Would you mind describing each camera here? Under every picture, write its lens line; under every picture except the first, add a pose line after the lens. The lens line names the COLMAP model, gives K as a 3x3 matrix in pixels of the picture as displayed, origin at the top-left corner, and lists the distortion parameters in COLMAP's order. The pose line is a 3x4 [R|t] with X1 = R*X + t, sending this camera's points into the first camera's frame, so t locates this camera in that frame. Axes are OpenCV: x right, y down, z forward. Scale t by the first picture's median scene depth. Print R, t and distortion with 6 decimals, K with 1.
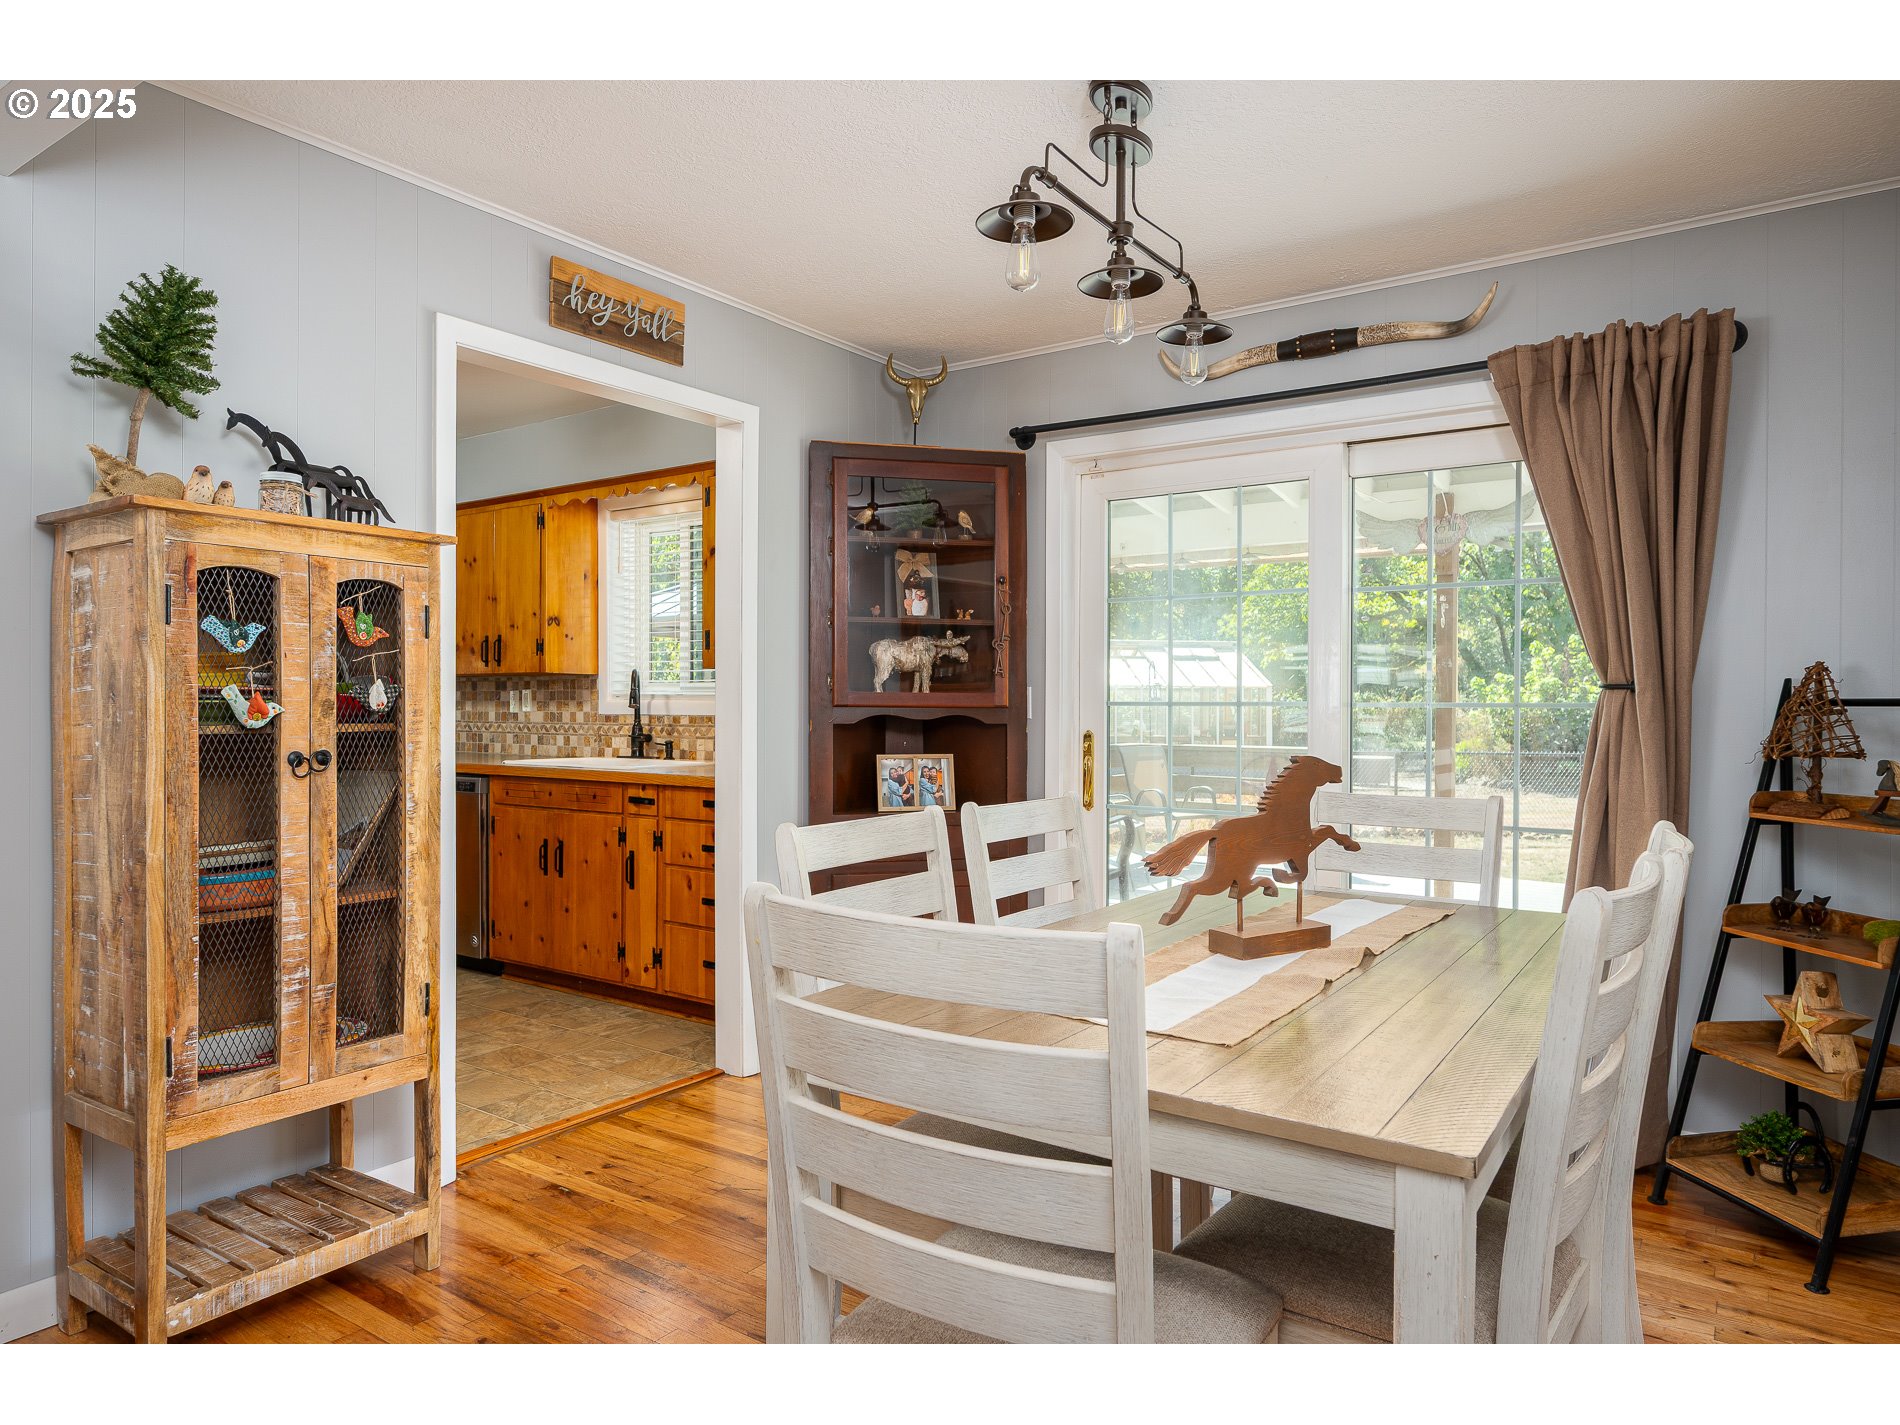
lens RADIAL K [[1222.9, 0, 944.9], [0, 1222.9, 721.3], [0, 0, 1]] dist [-0.000901, -0.000062]
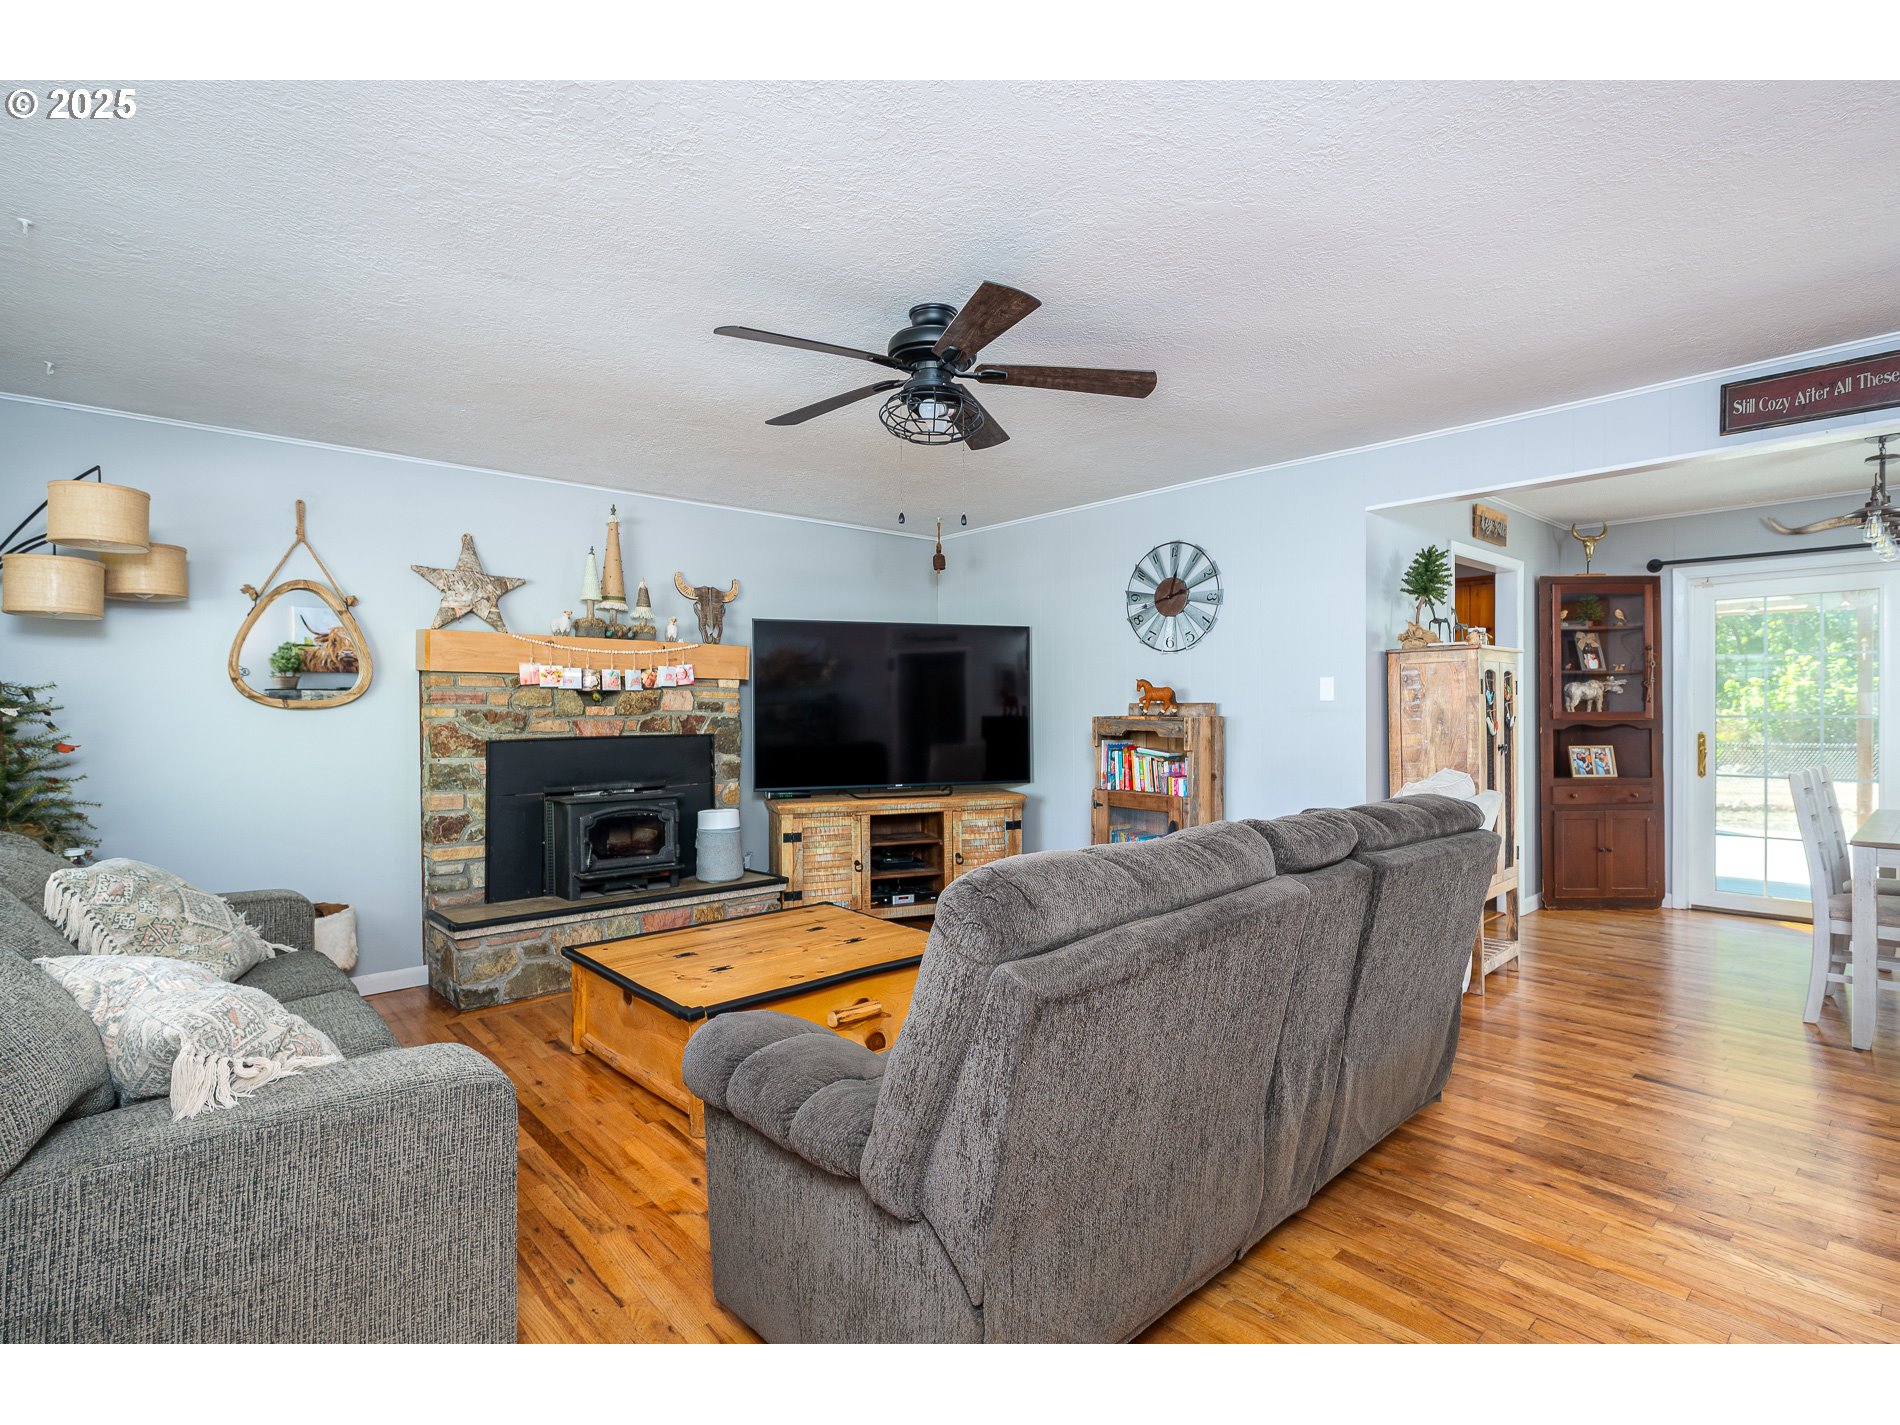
lens RADIAL K [[954.9, 0, 945.6], [0, 954.9, 706.8], [0, 0, 1]] dist [-0.003331, 0.000001]
pose [[0.971192, -0.009568, -0.238108, -0.614390], [0.006226, 0.999871, -0.014784, -0.015009], [0.238219, 0.012876, 0.971126, -0.591067]]
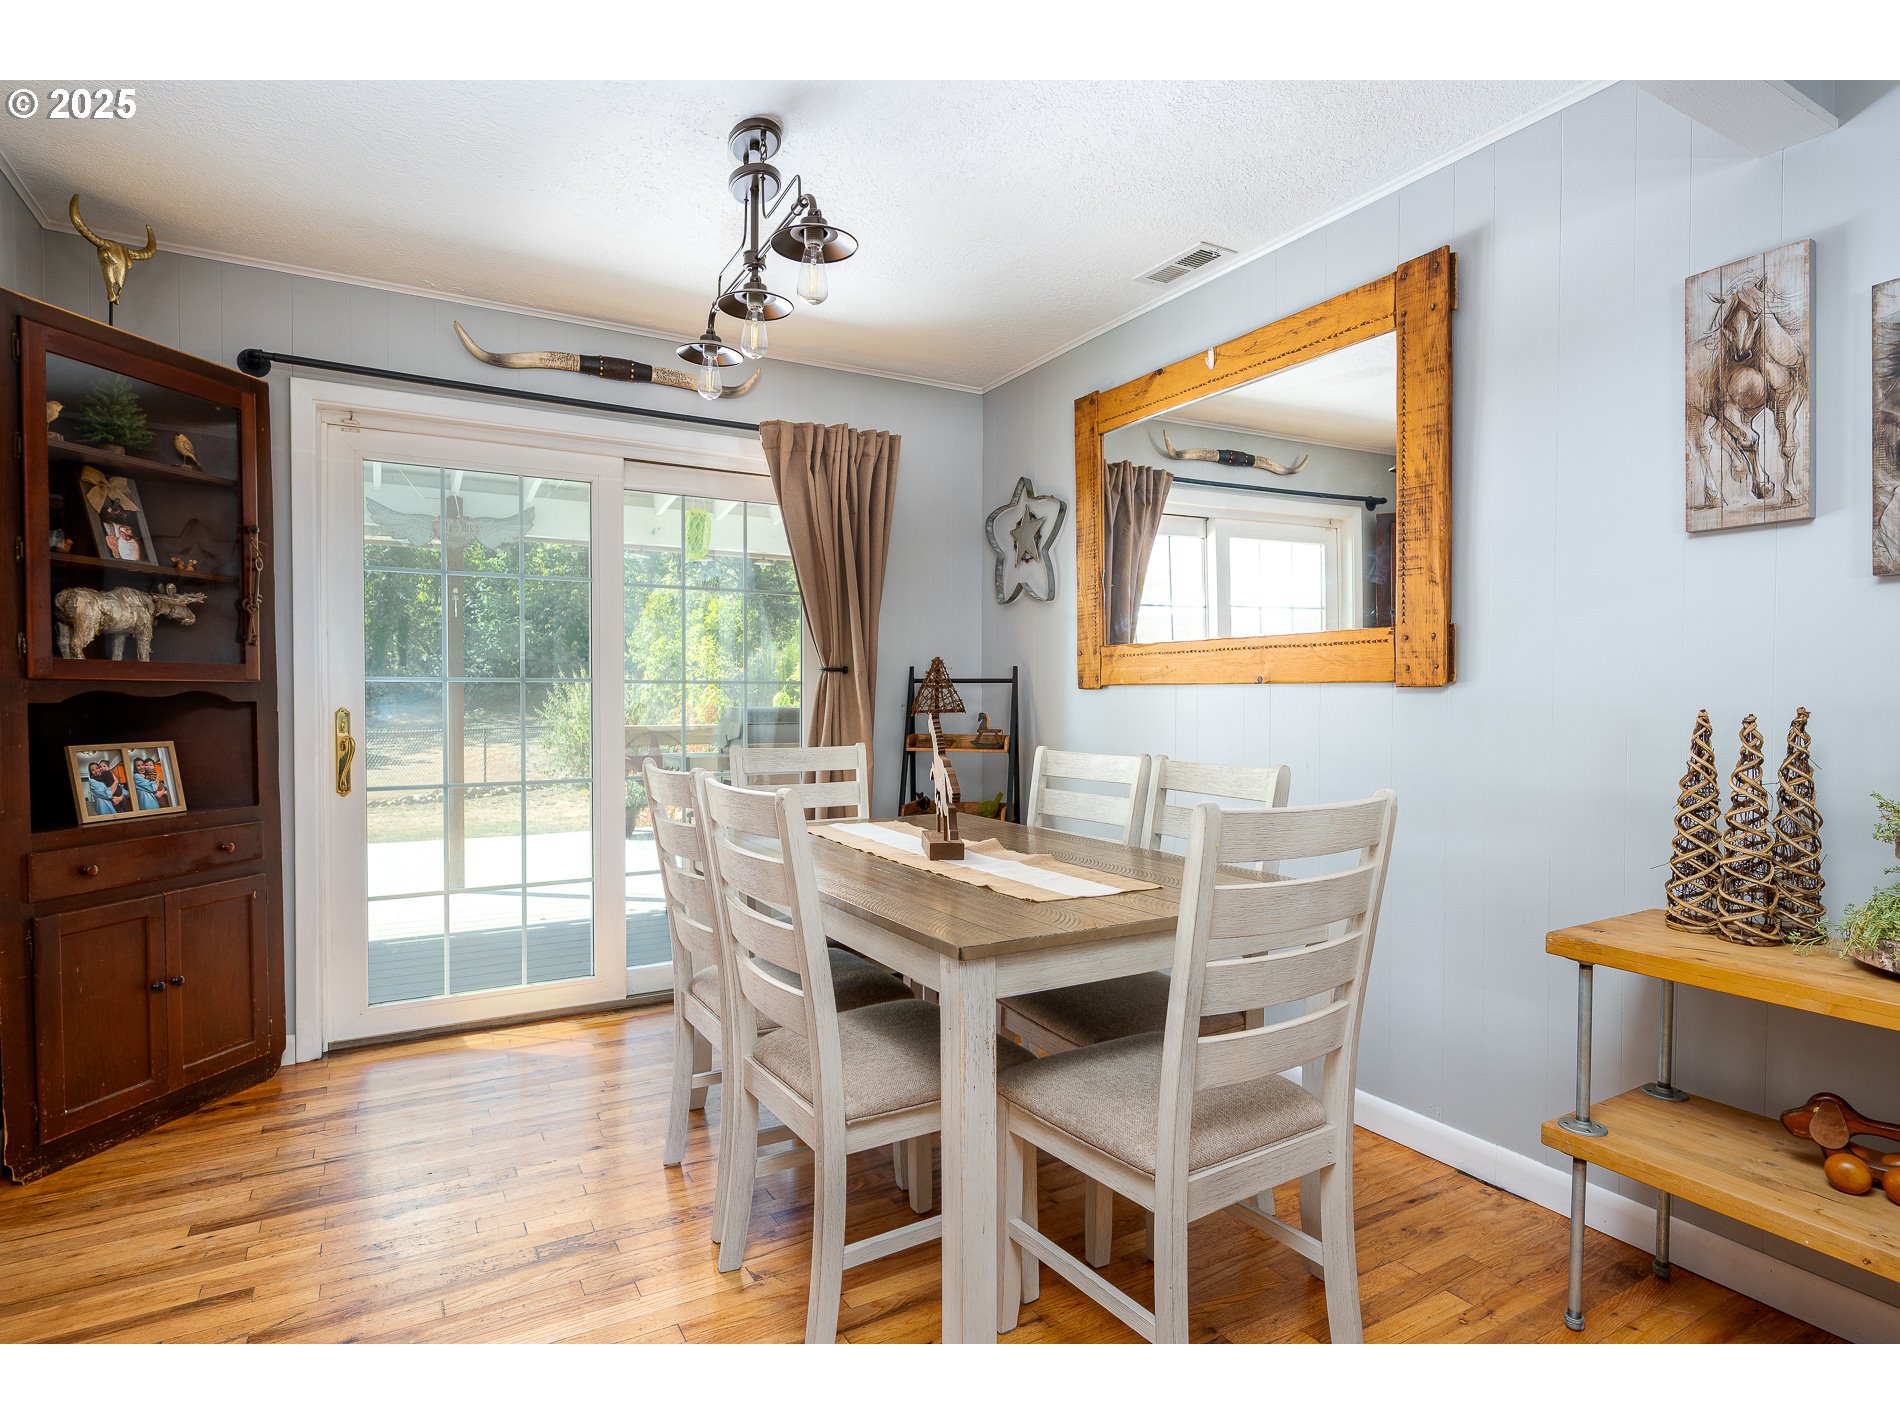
lens RADIAL K [[1014.9, 0, 962.6], [0, 1014.9, 718.9], [0, 0, 1]] dist [0.004271, -0.000564]
pose [[0.408488, -0.026734, 0.912372, -0.388466], [0.010642, 0.999643, 0.024527, 0.002174], [-0.912702, -0.000310, 0.408627, 0.269801]]
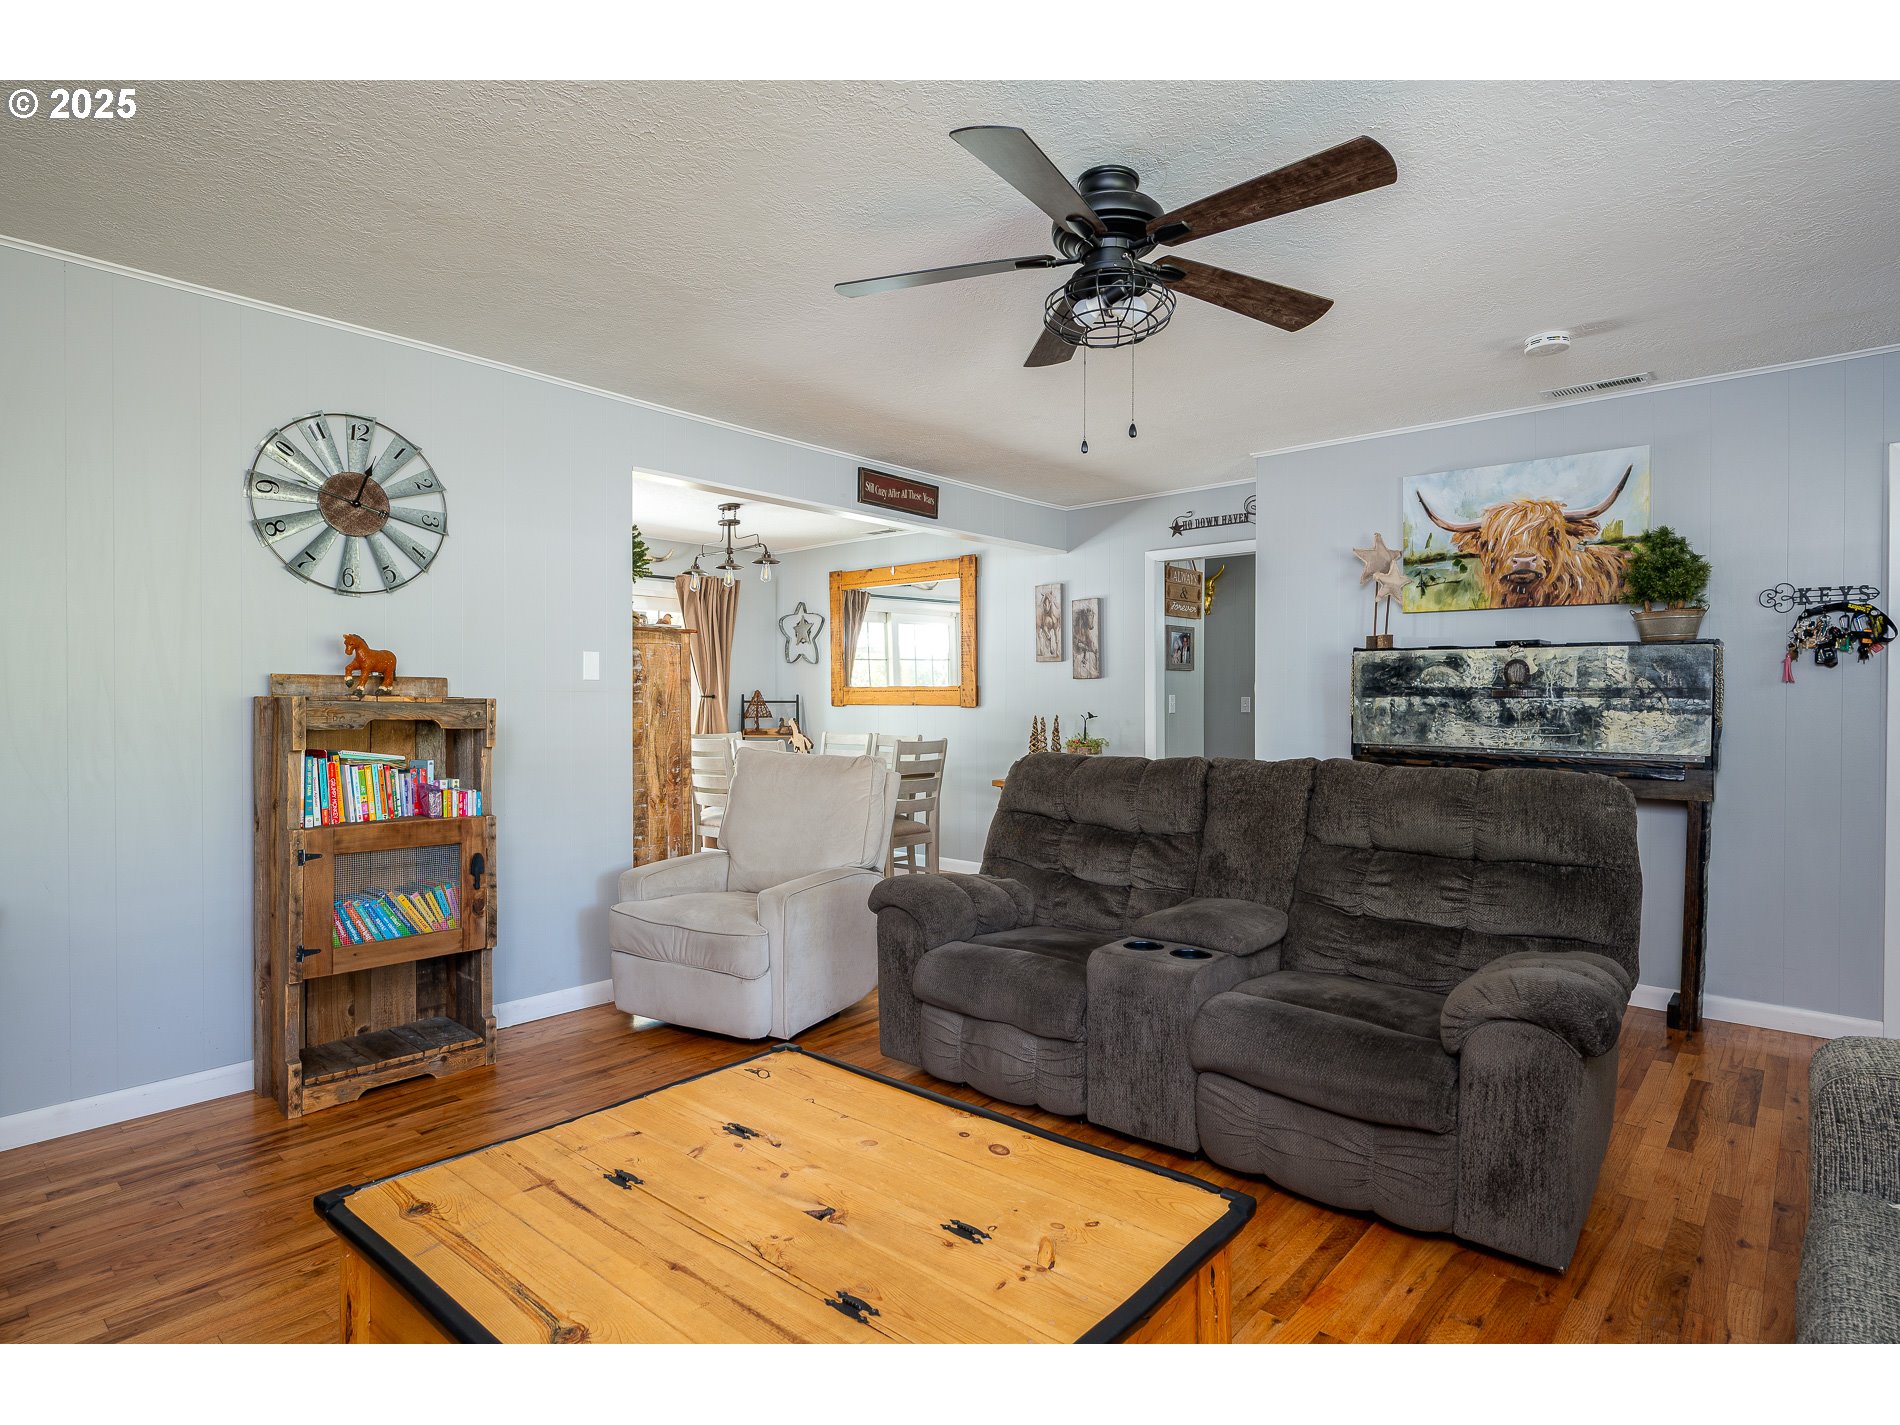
lens RADIAL K [[1014.9, 0, 960.0], [0, 1014.9, 717.7], [0, 0, 1]] dist [0.004271, -0.000564]
pose [[0.094340, -0.019931, 0.995340, -1.395623], [0.007373, 0.999786, 0.019321, -0.015011], [-0.995513, 0.005516, 0.094467, 0.124131]]
